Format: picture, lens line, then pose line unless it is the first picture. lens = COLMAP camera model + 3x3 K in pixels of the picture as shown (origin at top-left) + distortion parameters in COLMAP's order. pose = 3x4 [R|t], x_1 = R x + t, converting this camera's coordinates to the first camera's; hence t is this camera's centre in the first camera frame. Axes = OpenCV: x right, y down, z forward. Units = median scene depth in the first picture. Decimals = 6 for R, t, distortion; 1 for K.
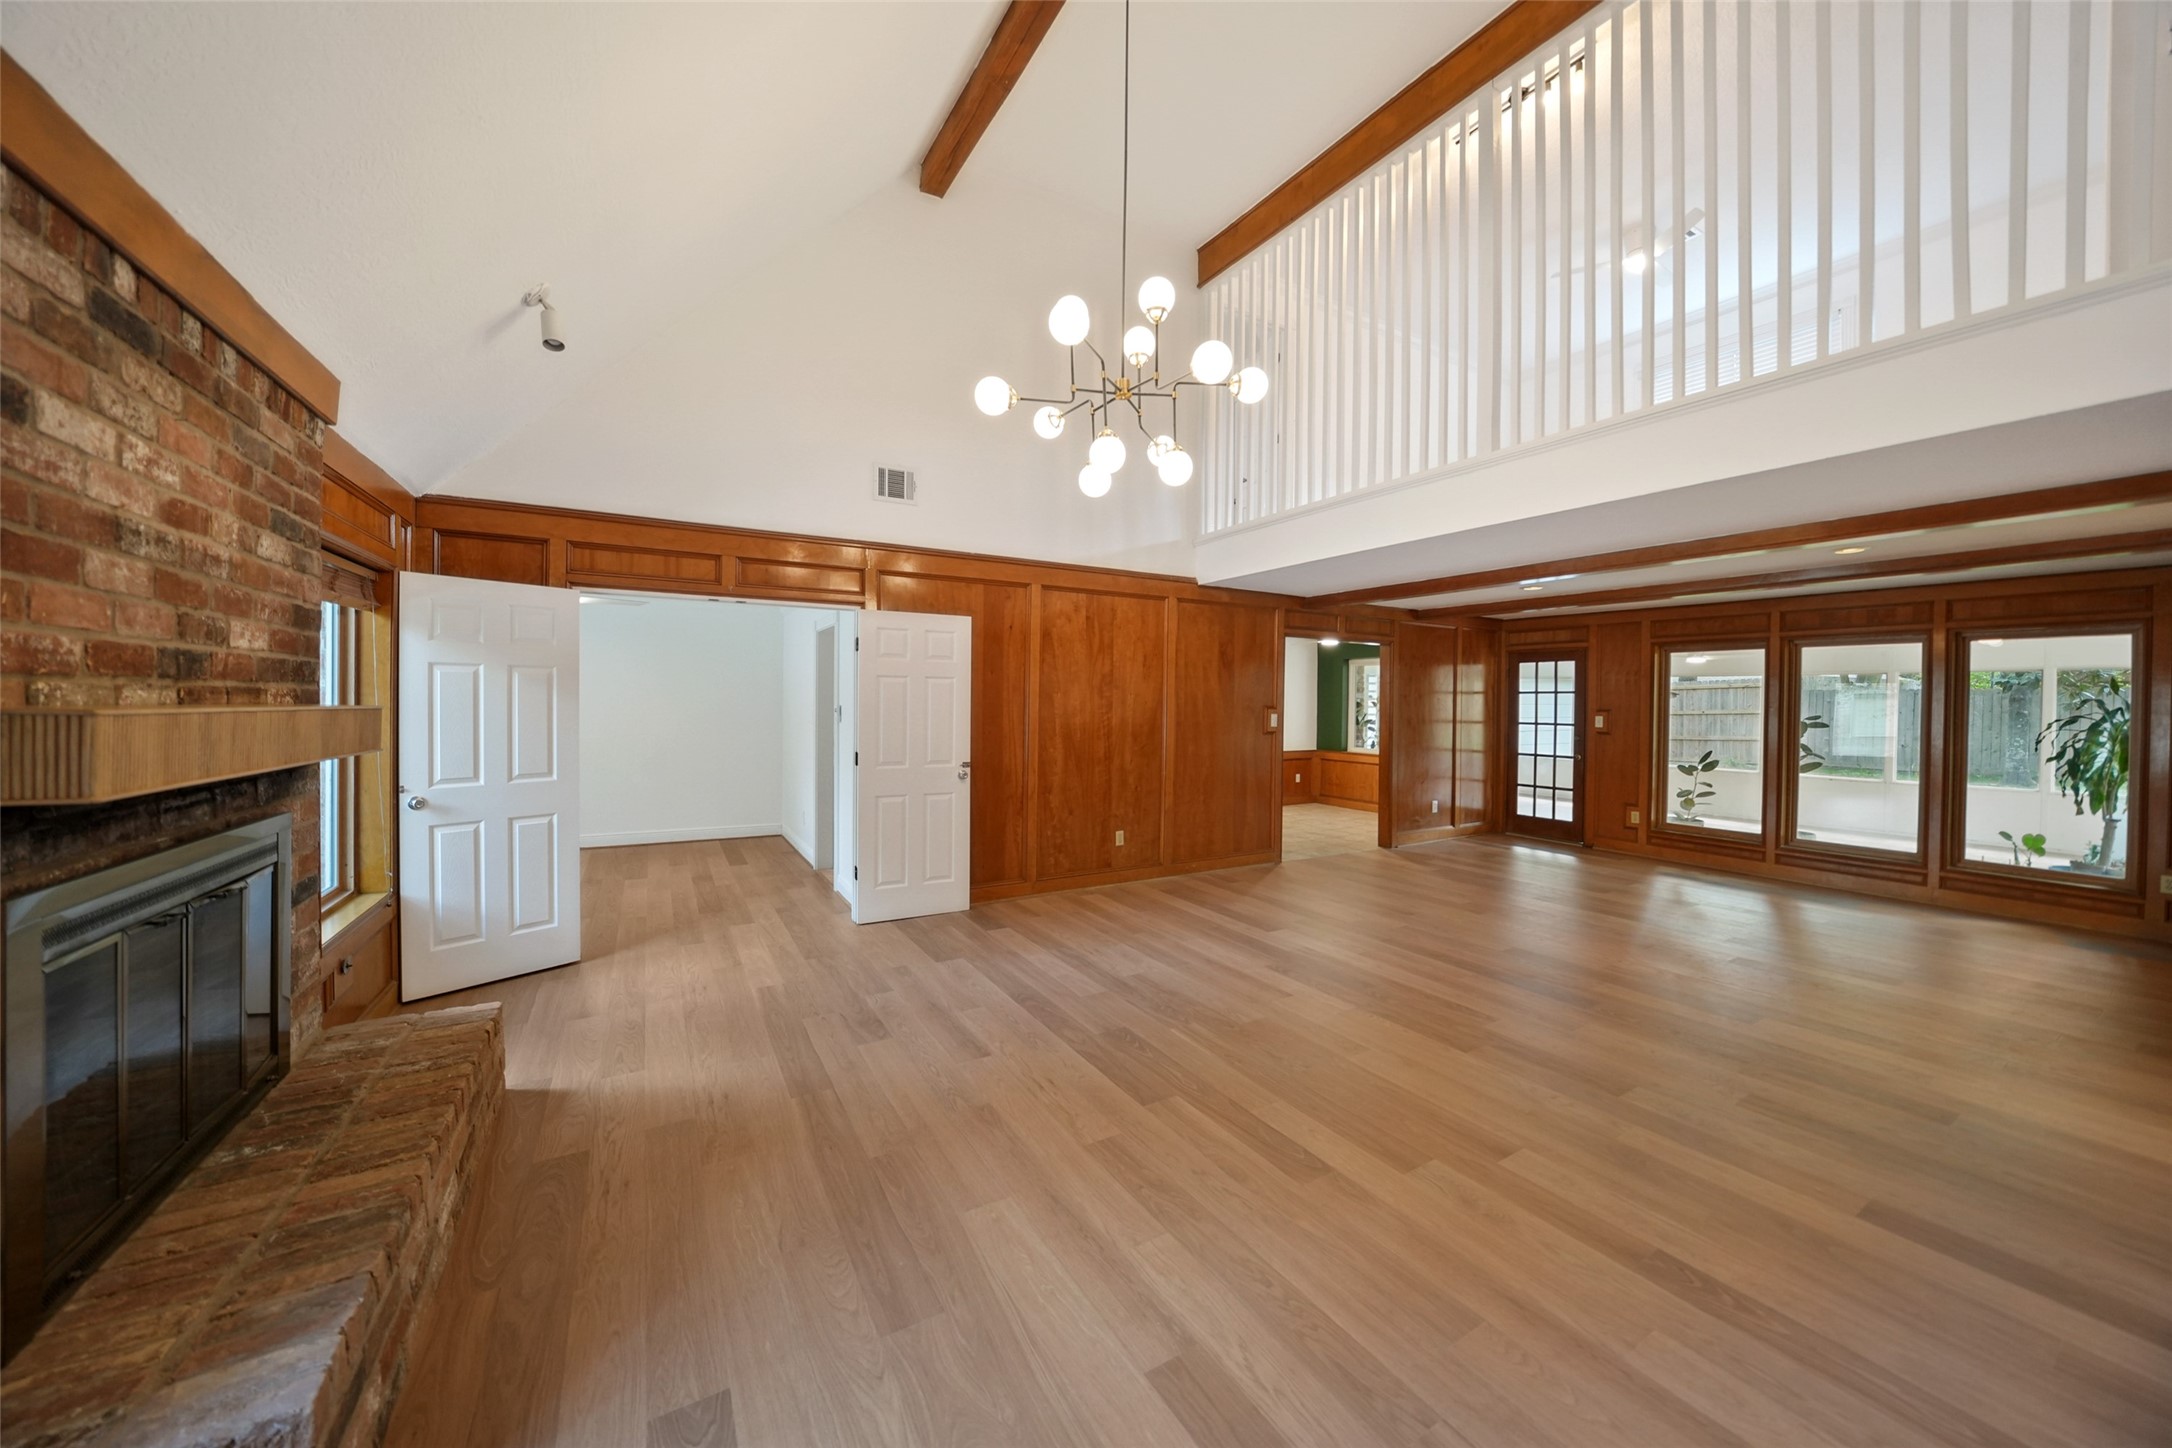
lens RADIAL K [[752.0, 0, 1082.3], [0, 752.0, 709.2], [0, 0, 1]] dist [-0.008735, -0.000116]
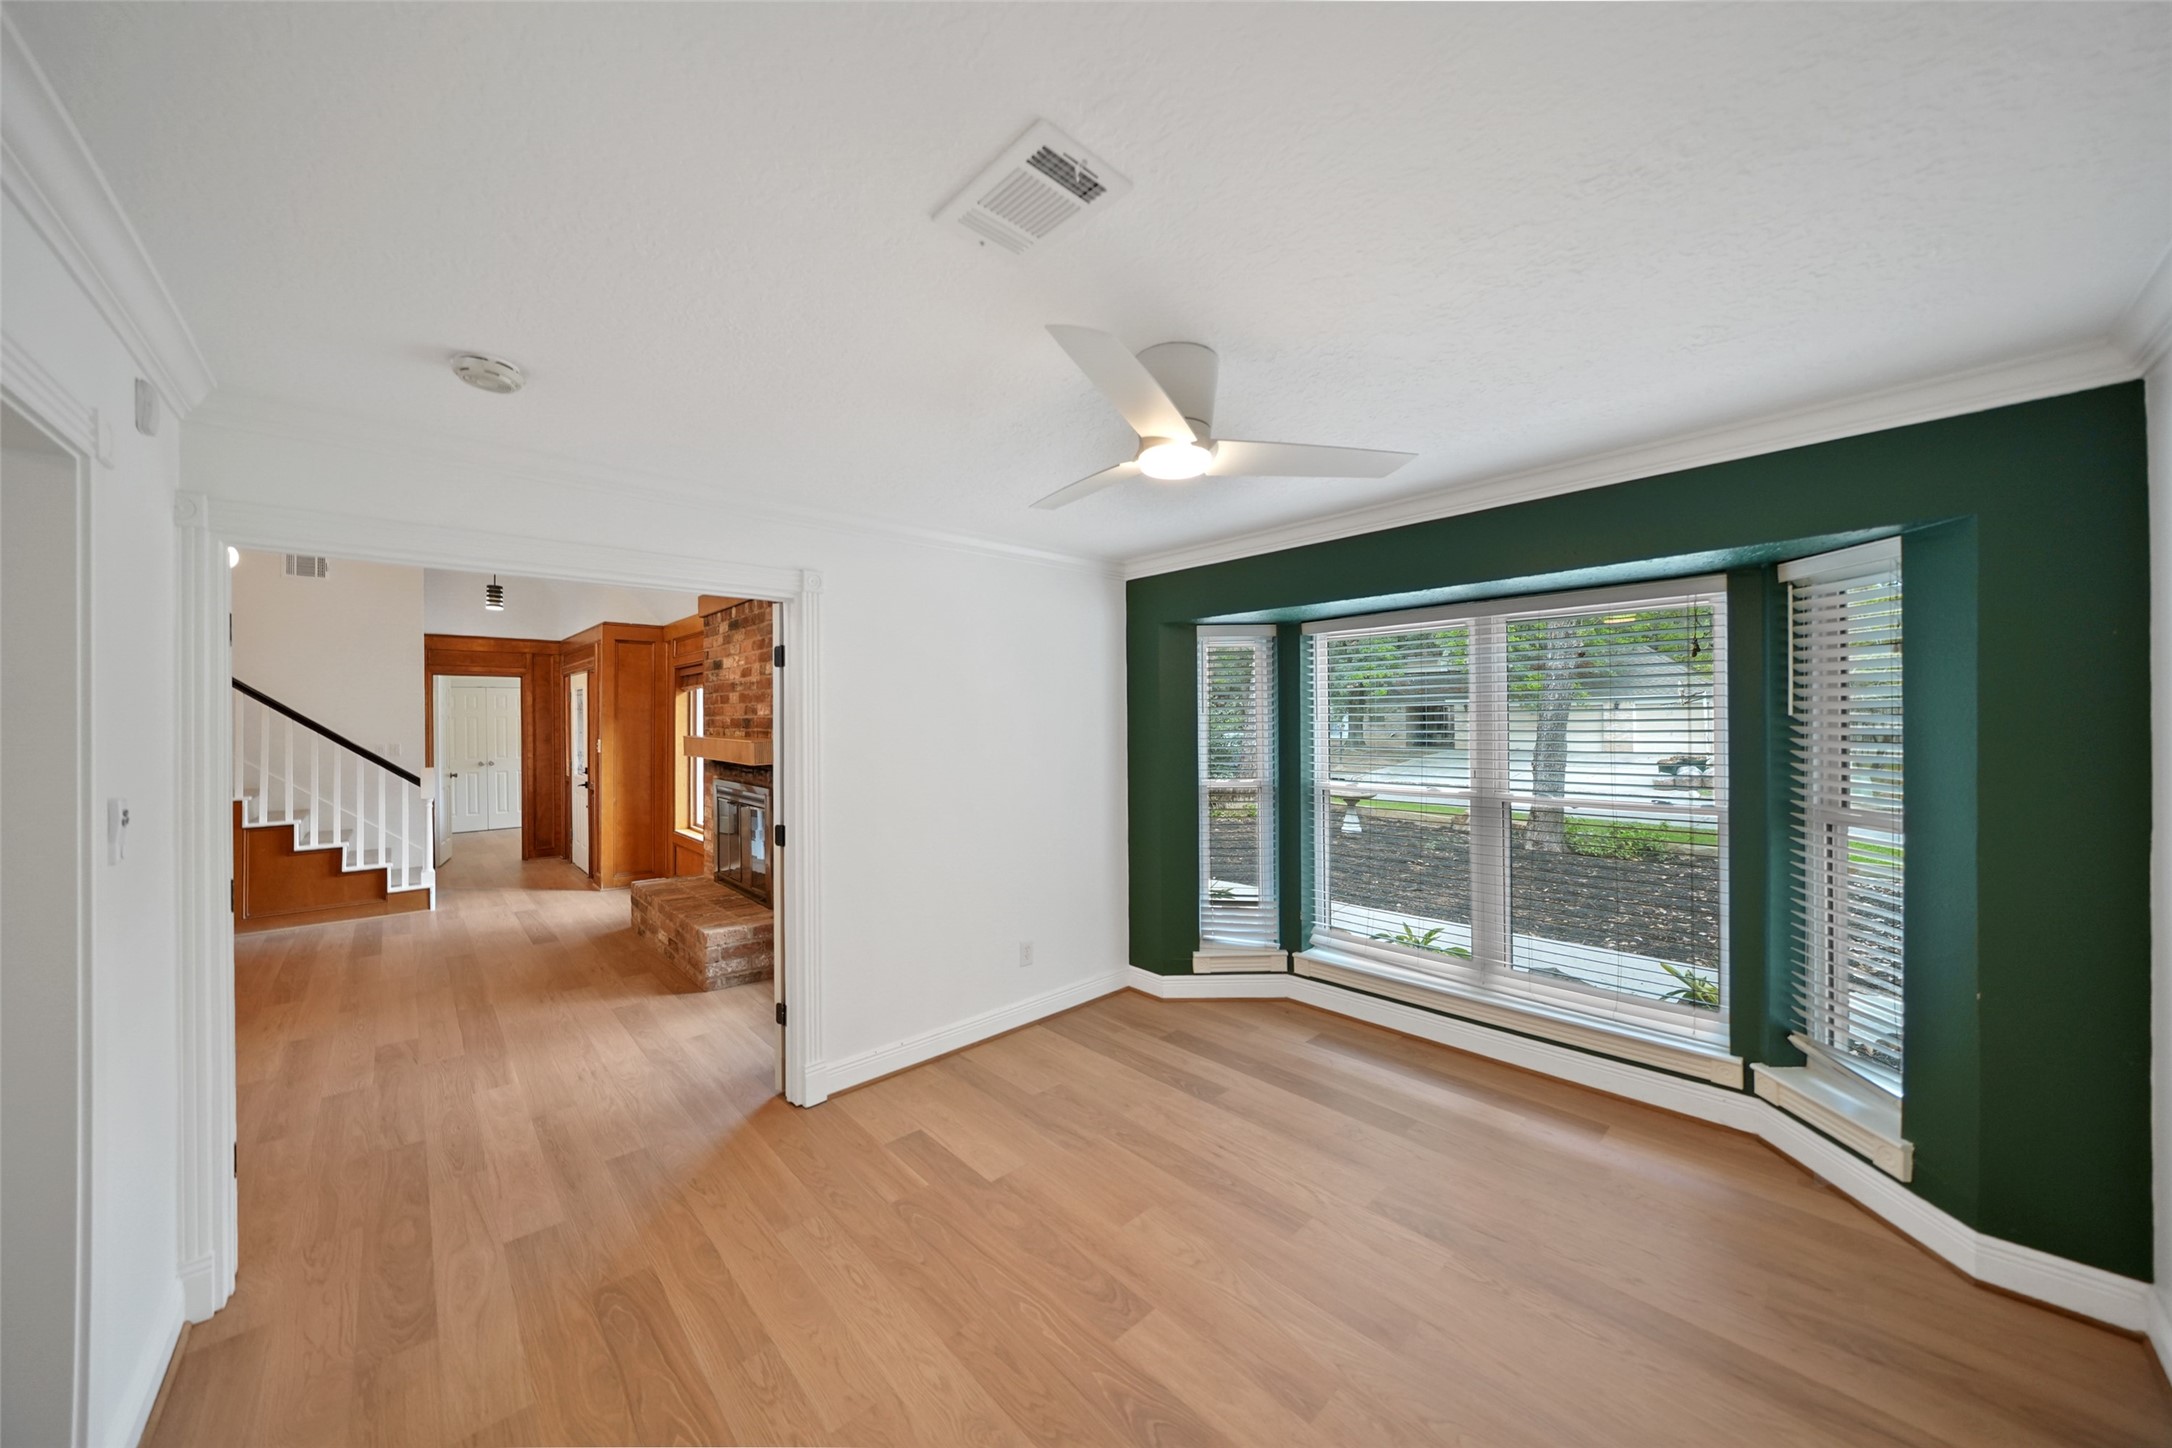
lens RADIAL K [[752.0, 0, 1096.1], [0, 752.0, 719.7], [0, 0, 1]] dist [-0.008735, -0.000116]
pose [[-0.974113, -0.000247, -0.226061, -1.038914], [-0.002268, 0.999960, 0.008684, -0.057396], [0.226049, 0.008972, -0.974075, 2.305013]]
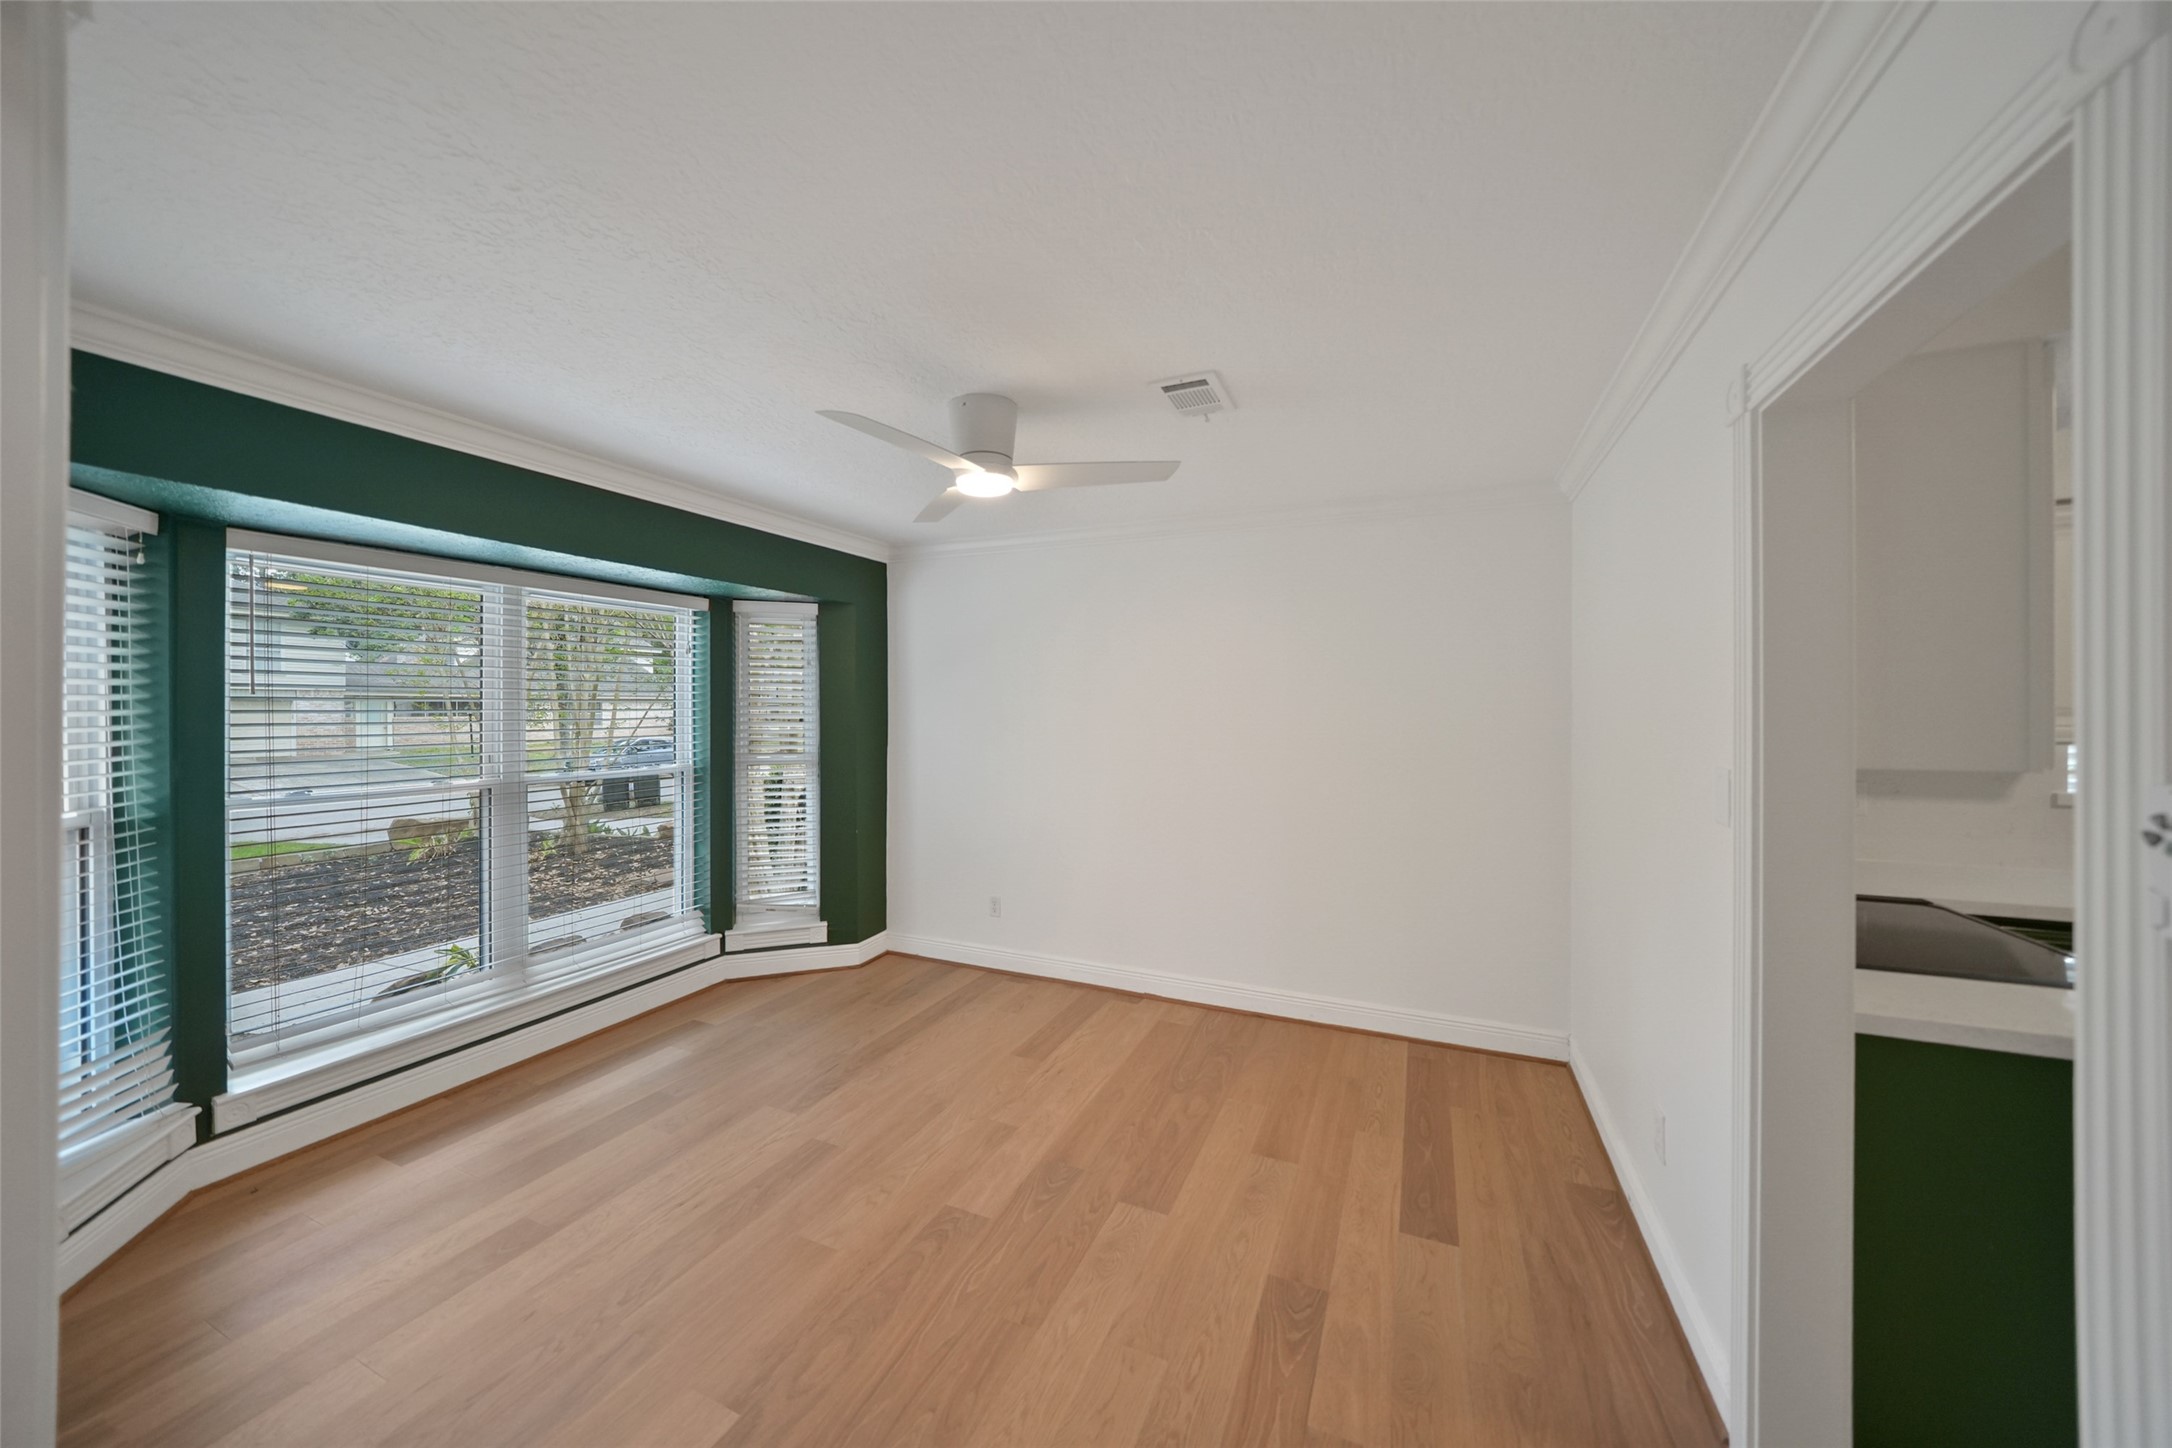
lens RADIAL K [[752.0, 0, 1088.5], [0, 752.0, 715.3], [0, 0, 1]] dist [-0.008735, -0.000116]
pose [[0.588502, -0.006175, -0.808472, -0.481524], [0.000709, 0.999974, -0.007121, -0.009599], [0.808495, 0.003618, 0.588492, 1.223211]]
